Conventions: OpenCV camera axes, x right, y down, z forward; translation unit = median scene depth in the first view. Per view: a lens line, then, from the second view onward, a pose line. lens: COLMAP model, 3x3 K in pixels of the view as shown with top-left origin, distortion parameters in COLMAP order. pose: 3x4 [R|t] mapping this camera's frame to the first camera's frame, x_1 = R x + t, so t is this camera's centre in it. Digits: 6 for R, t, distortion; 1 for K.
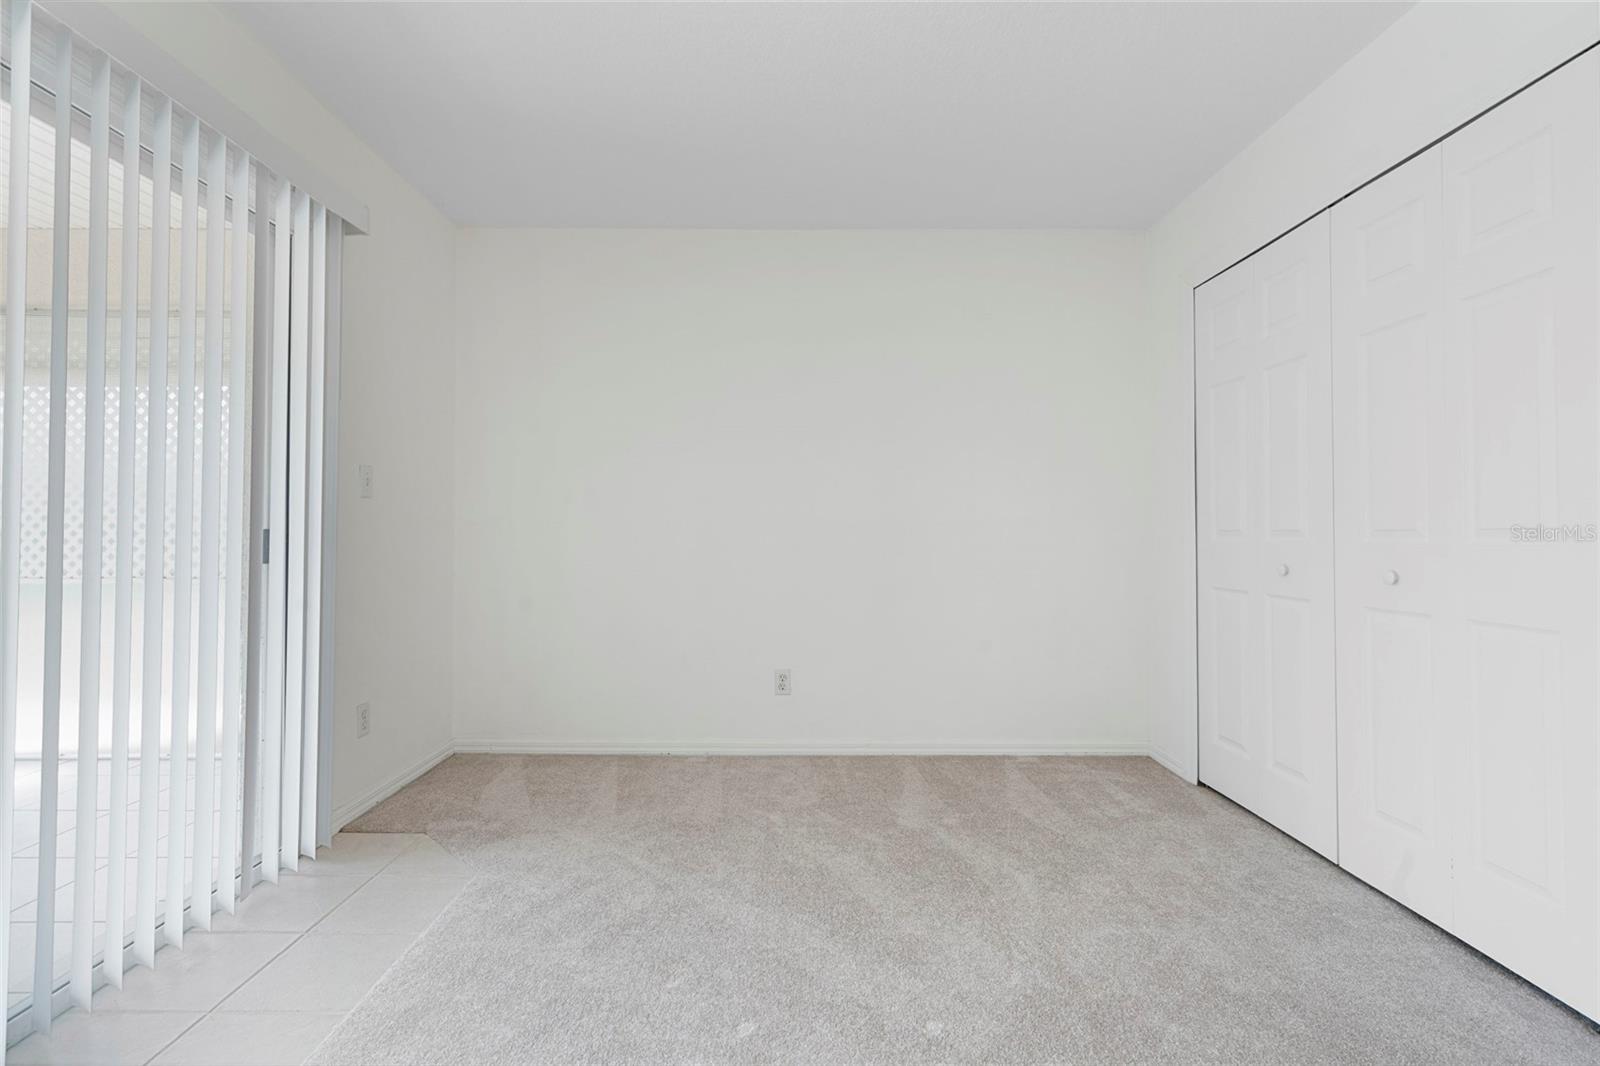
lens RADIAL K [[727.6, 0, 803.6], [0, 727.6, 508.8], [0, 0, 1]] dist [0.002521, 0.000672]
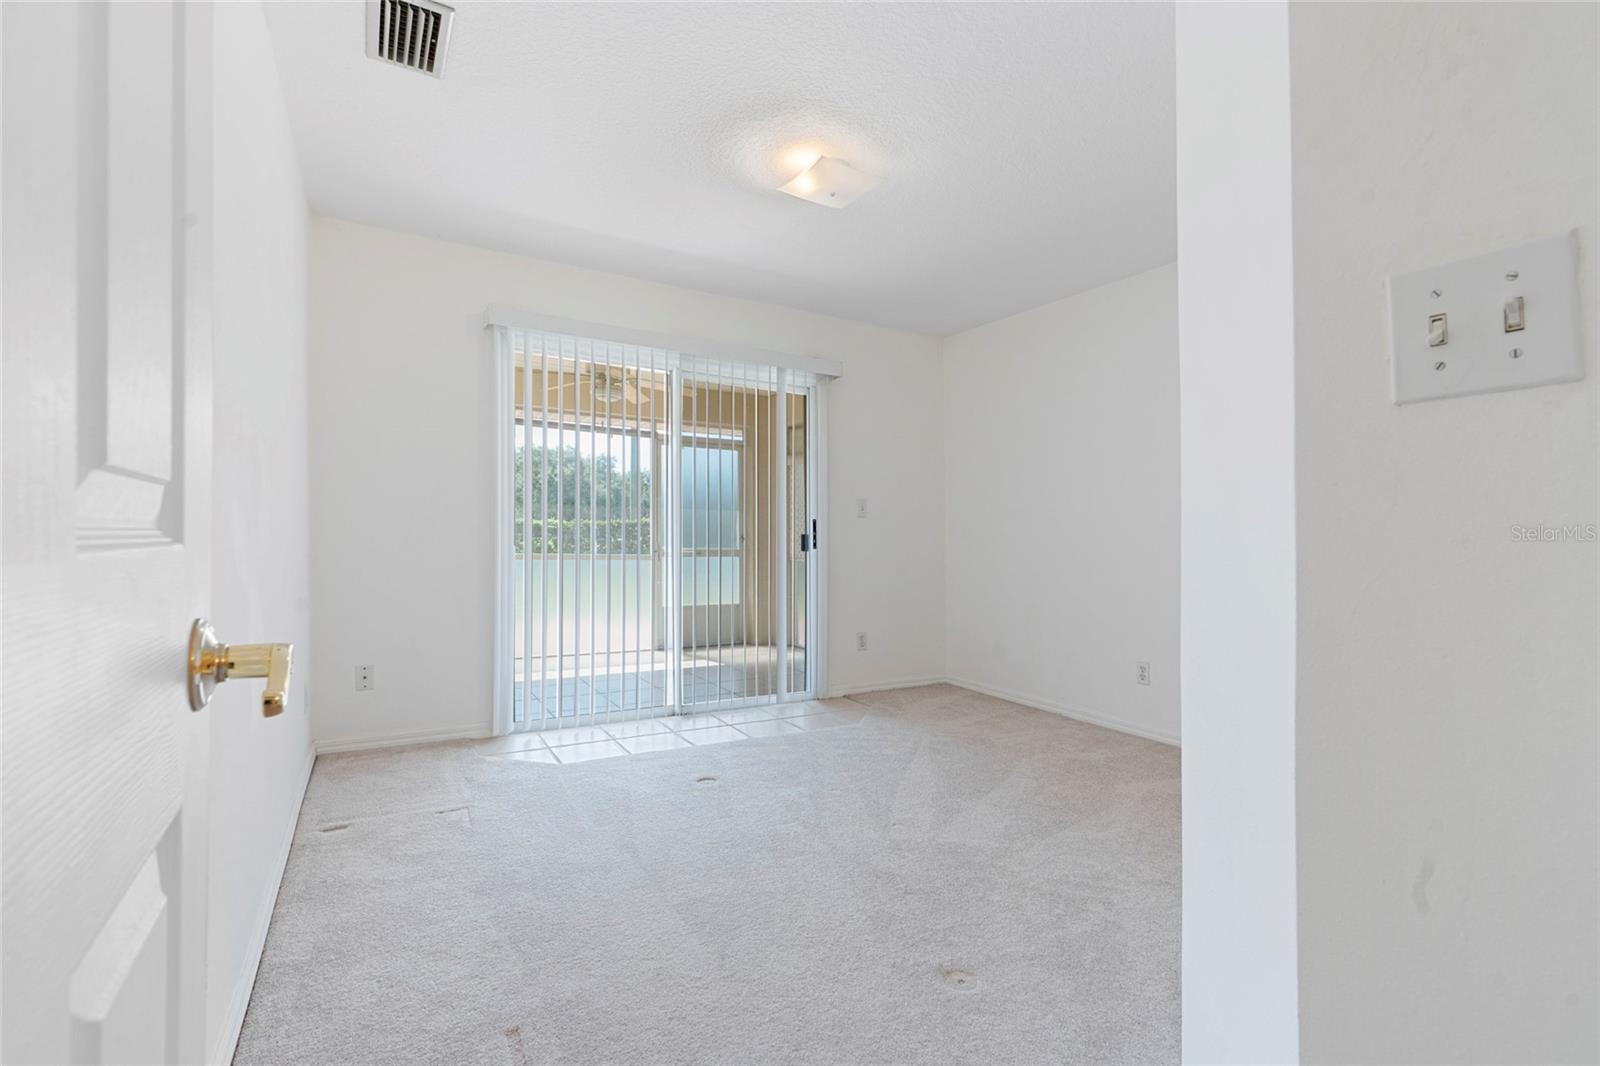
lens RADIAL K [[718.2, 0, 800.0], [0, 718.2, 533.0], [0, 0, 1]] dist [0.000713, 0.001311]
pose [[0.498877, -0.002619, -0.866669, 1.009954], [0.014825, 0.999875, 0.005512, 0.013034], [0.866546, -0.015598, 0.498854, -0.010742]]
